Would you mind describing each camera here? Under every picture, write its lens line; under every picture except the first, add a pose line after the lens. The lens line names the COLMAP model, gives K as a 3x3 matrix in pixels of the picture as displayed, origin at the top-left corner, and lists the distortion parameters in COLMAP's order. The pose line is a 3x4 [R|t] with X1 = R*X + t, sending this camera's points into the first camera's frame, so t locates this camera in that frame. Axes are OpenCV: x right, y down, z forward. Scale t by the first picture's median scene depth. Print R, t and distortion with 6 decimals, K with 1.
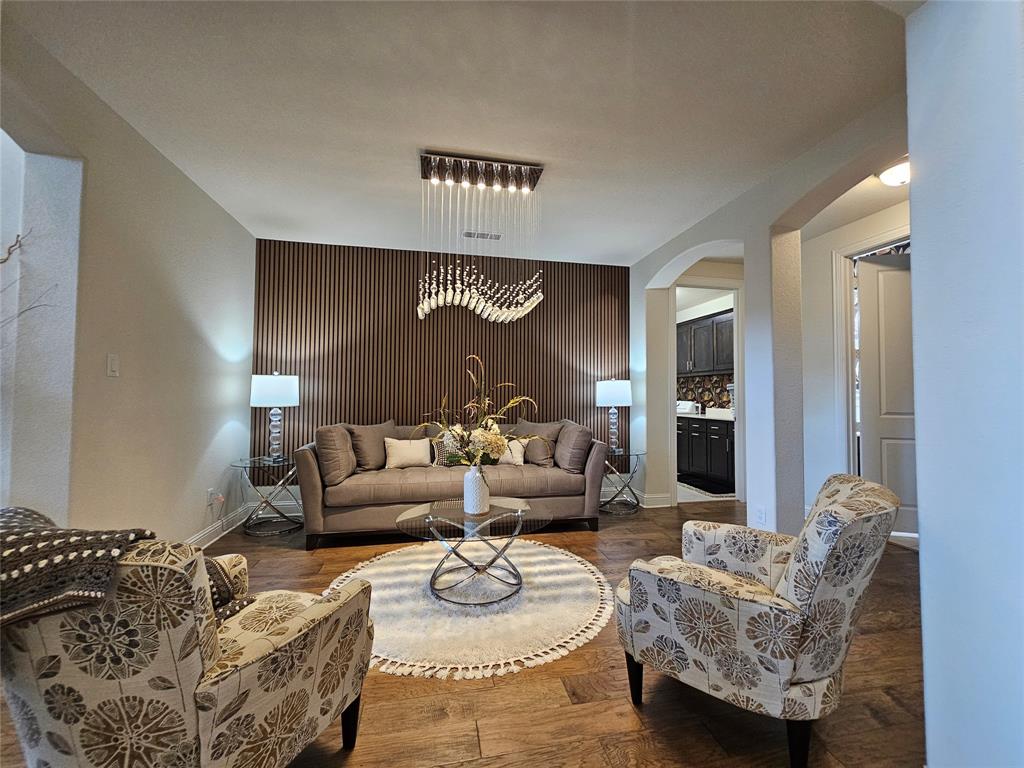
lens RADIAL K [[421.3, 0, 522.1], [0, 421.3, 381.4], [0, 0, 1]] dist [-0.002256, -0.000083]
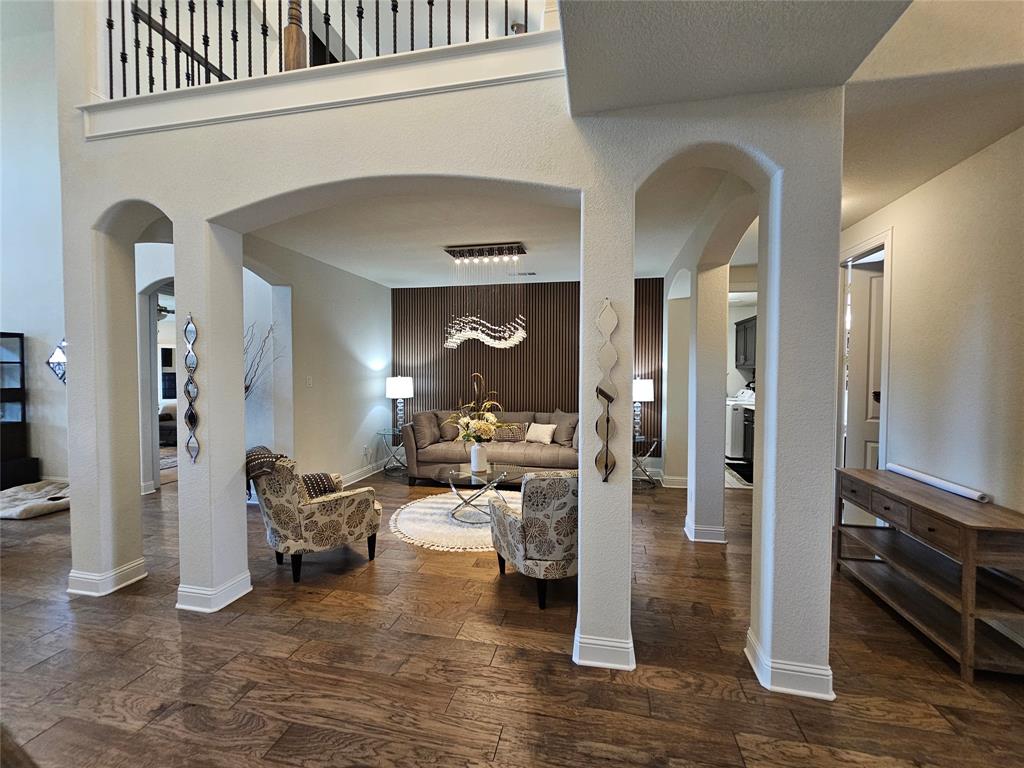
lens RADIAL K [[419.7, 0, 519.0], [0, 419.7, 383.4], [0, 0, 1]] dist [-0.000449, -0.000103]
pose [[0.915883, 0.008431, -0.401357, 0.614927], [0.016586, 0.998131, 0.058816, -0.105630], [0.401103, -0.060526, 0.914031, -0.355684]]
